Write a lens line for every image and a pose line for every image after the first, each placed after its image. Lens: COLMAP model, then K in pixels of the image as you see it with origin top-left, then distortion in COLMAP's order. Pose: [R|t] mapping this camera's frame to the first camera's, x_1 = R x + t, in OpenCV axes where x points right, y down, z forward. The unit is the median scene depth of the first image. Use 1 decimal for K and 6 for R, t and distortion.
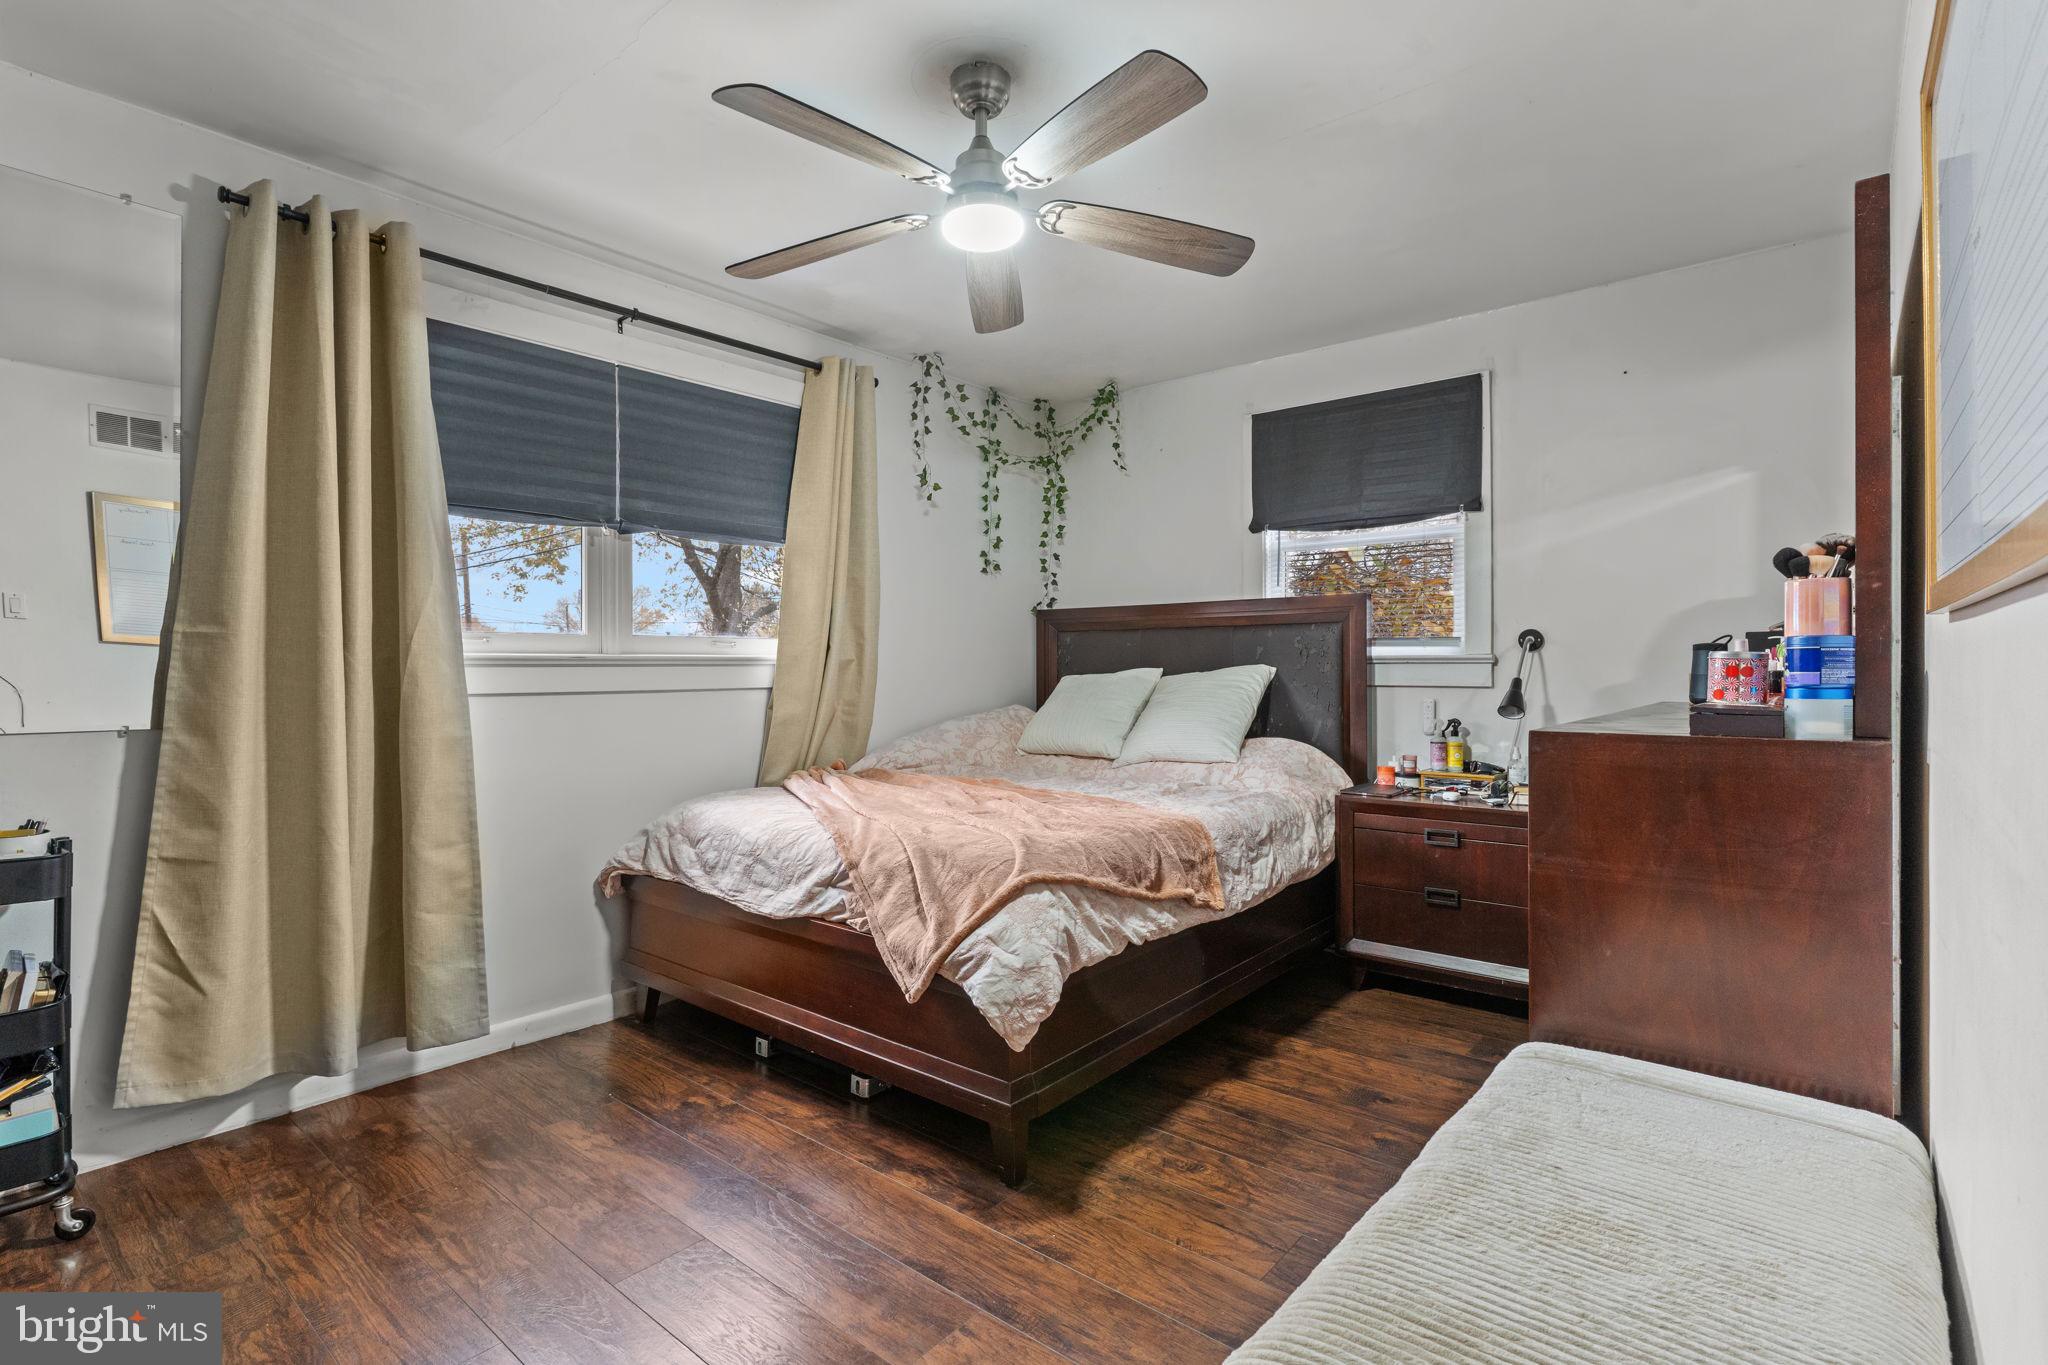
lens RADIAL K [[970.1, 0, 1024.0], [0, 970.1, 682.5], [0, 0, 1]] dist [-0.000795, -0.000085]
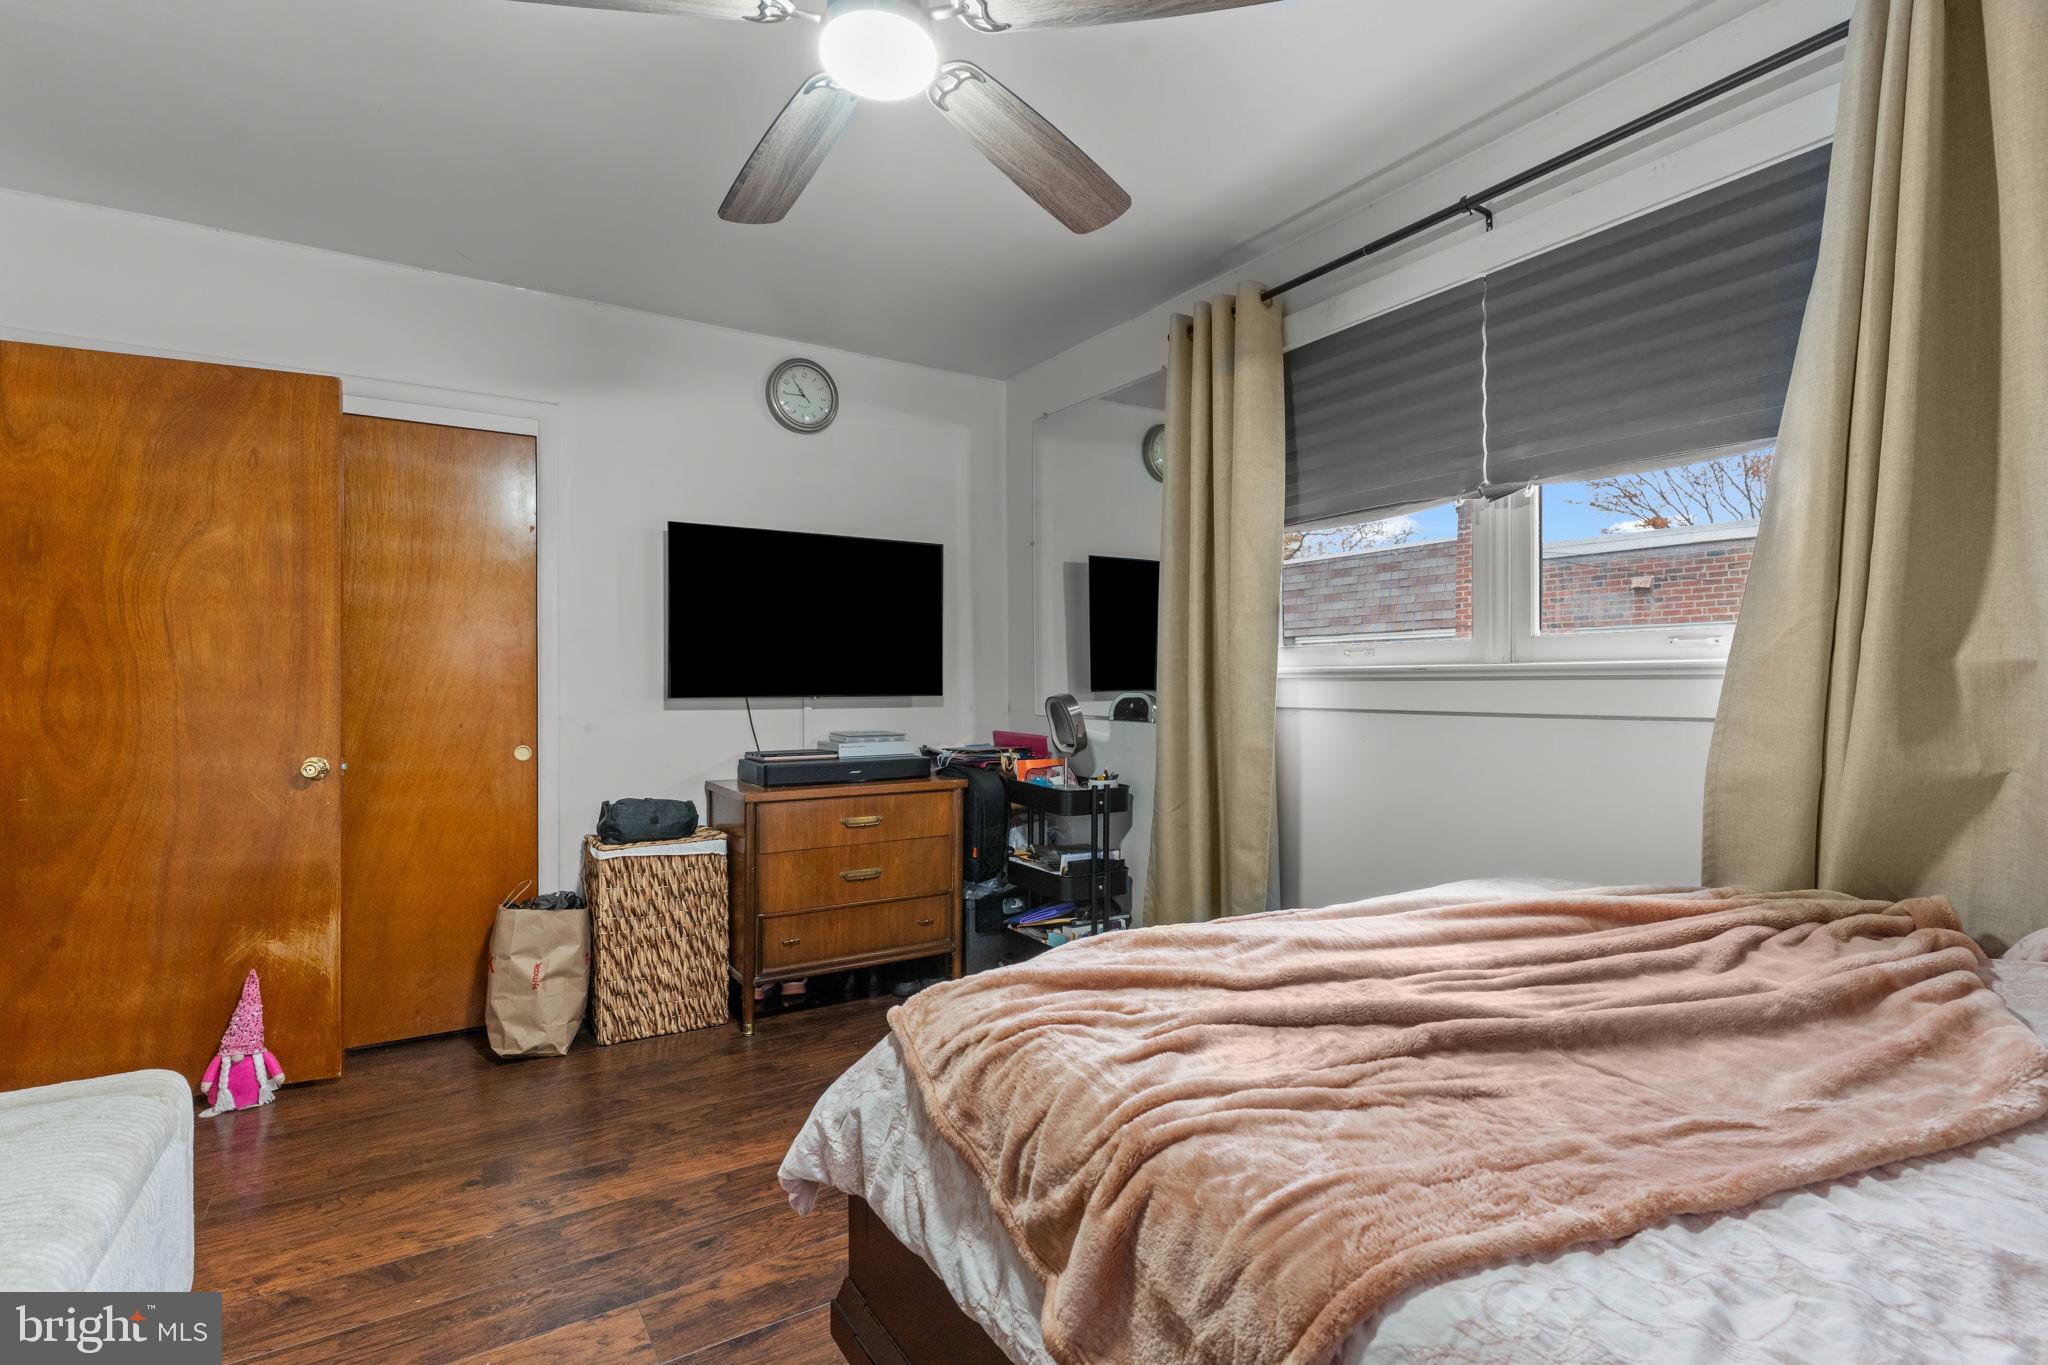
lens RADIAL K [[970.1, 0, 1024.0], [0, 970.1, 682.5], [0, 0, 1]] dist [-0.000795, -0.000085]
pose [[-0.303261, 0.005792, -0.952890, 0.363061], [-0.010042, 0.999907, 0.009274, -0.015671], [0.952855, 0.012381, -0.303175, 0.799162]]
